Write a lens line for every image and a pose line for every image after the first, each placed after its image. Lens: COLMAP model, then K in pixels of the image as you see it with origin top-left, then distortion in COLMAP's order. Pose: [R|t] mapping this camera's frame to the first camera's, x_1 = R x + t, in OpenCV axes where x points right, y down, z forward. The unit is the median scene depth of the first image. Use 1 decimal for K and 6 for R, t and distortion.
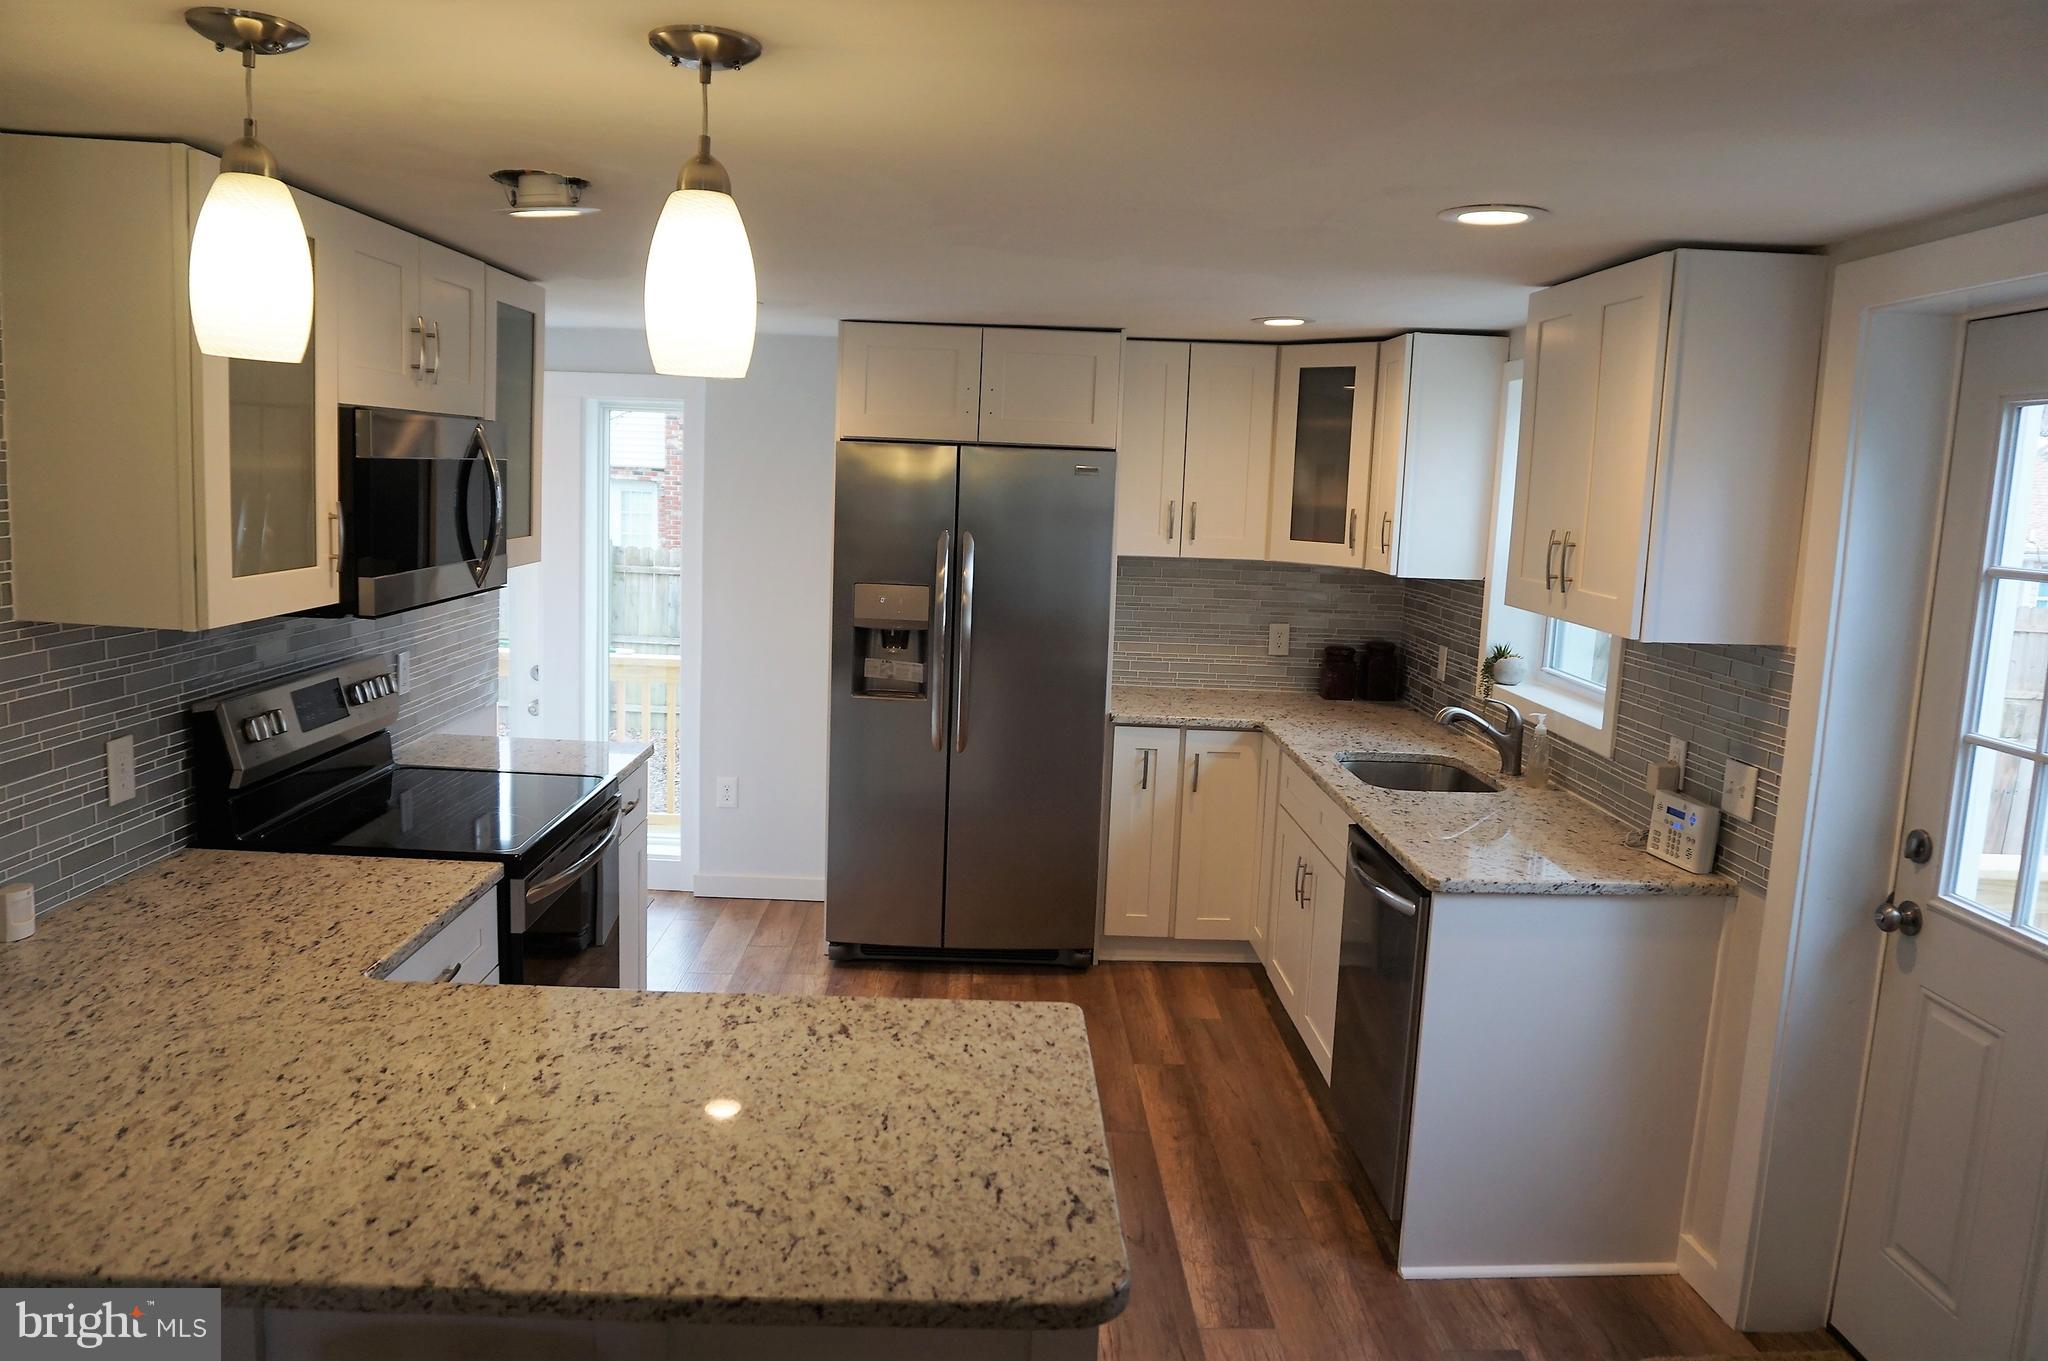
lens RADIAL K [[1411.9, 0, 1028.0], [0, 1411.9, 707.1], [0, 0, 1]] dist [-0.058730, 0.034036]
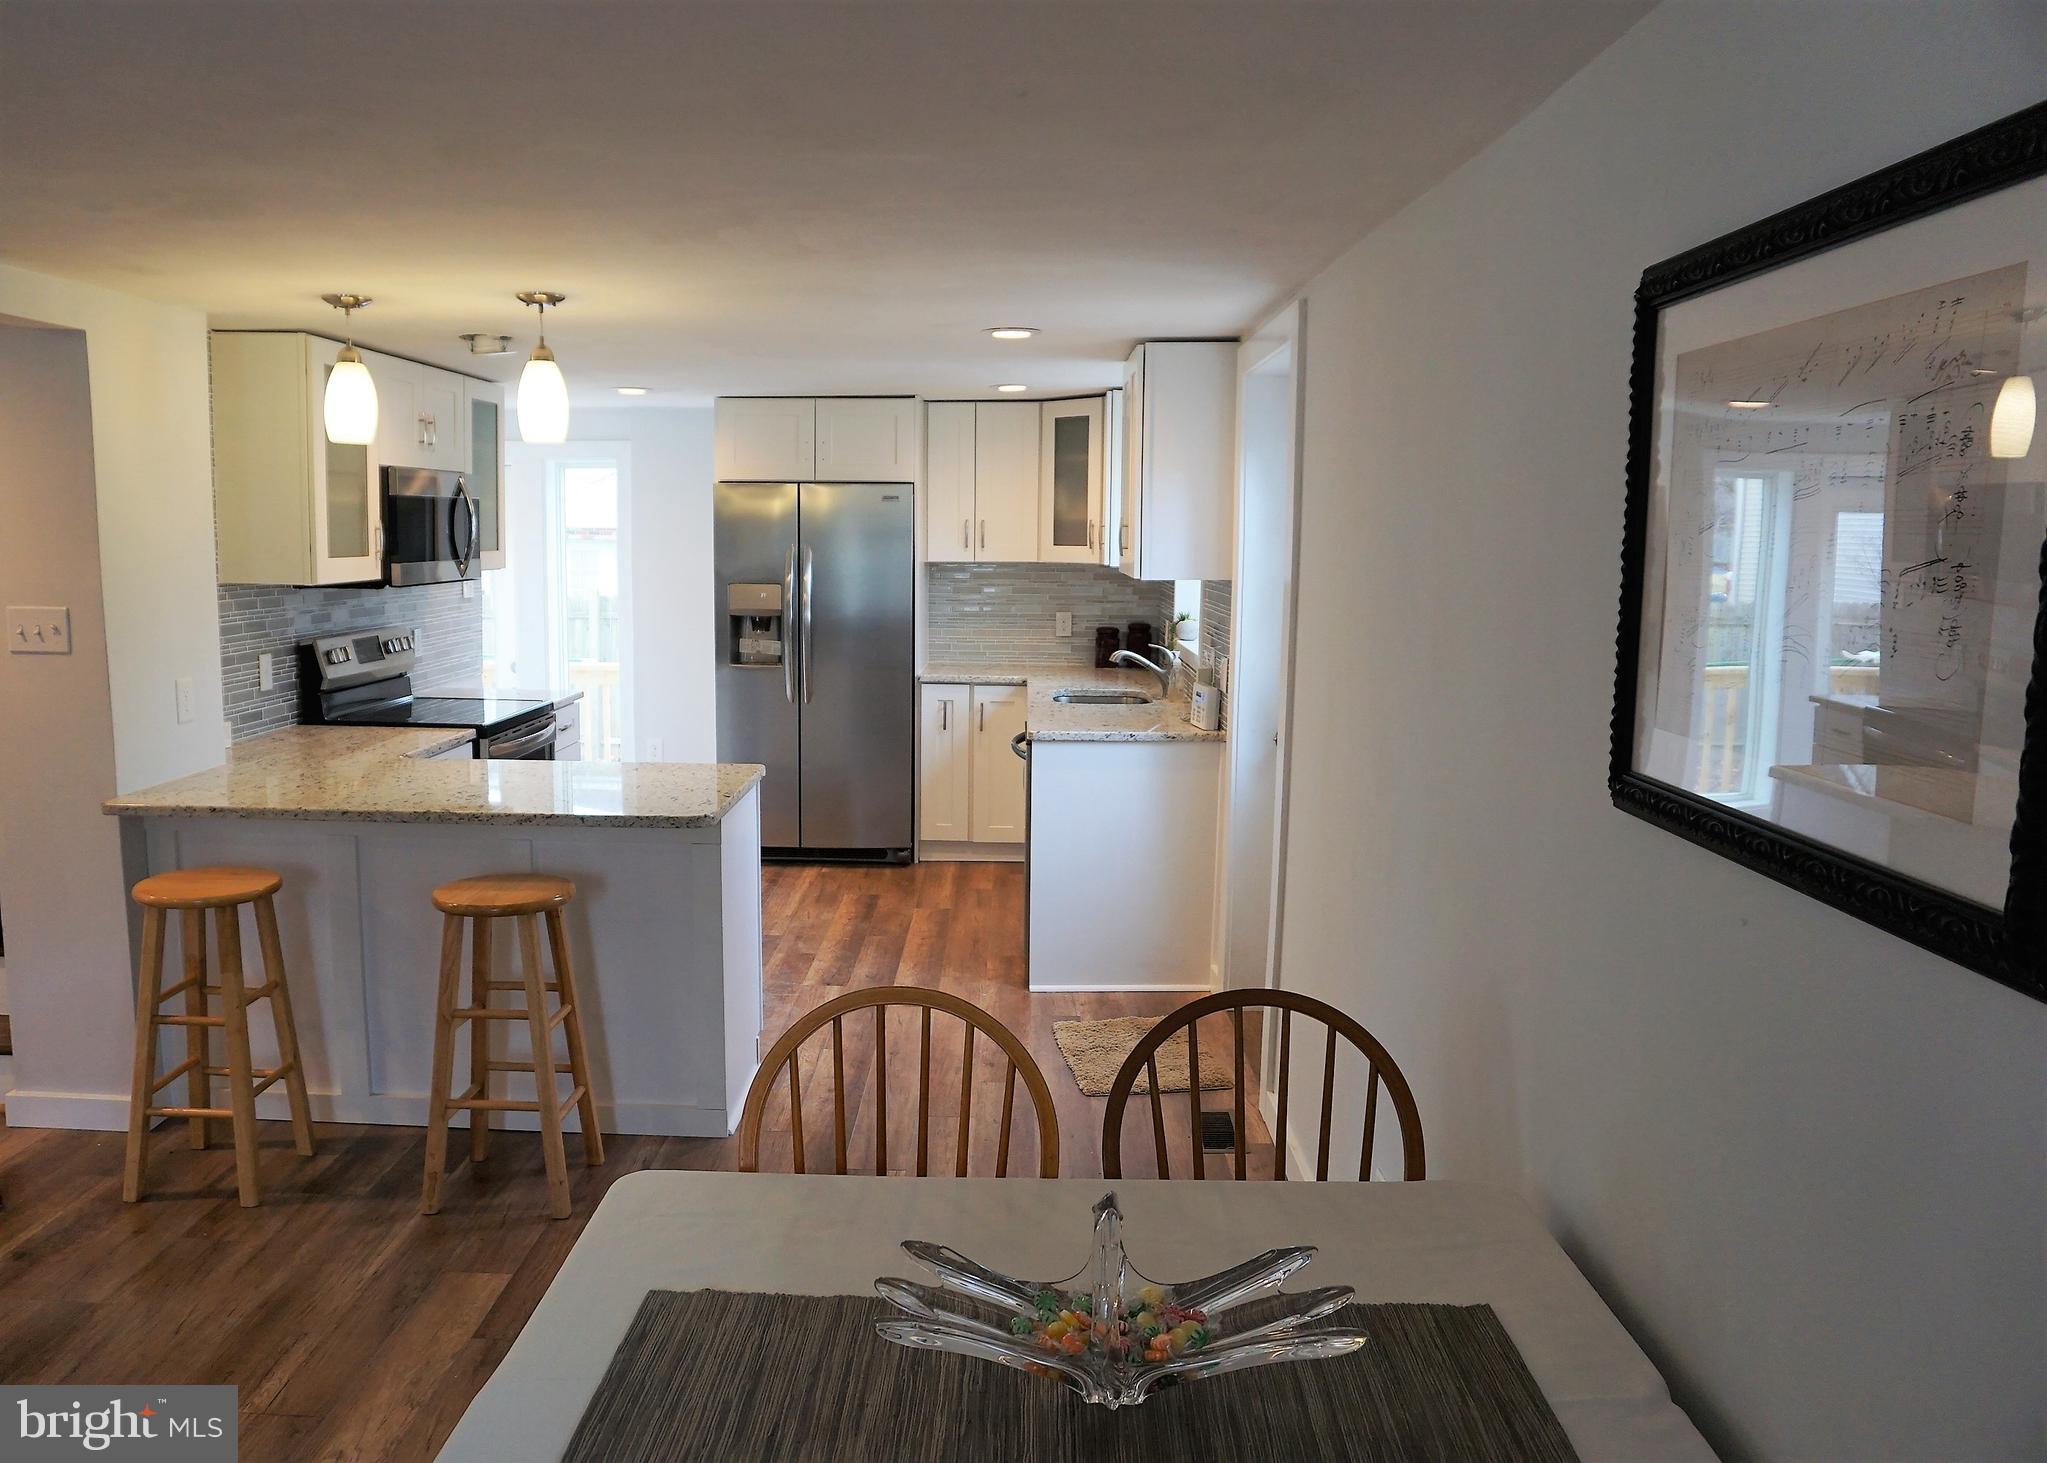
lens RADIAL K [[1487.2, 0, 946.4], [0, 1487.2, 780.9], [0, 0, 1]] dist [-0.057575, 0.004535]
pose [[0.996796, -0.018532, -0.077815, 0.330541], [0.018738, 0.999823, 0.001920, 0.177024], [0.077765, -0.003372, 0.996966, -0.740916]]
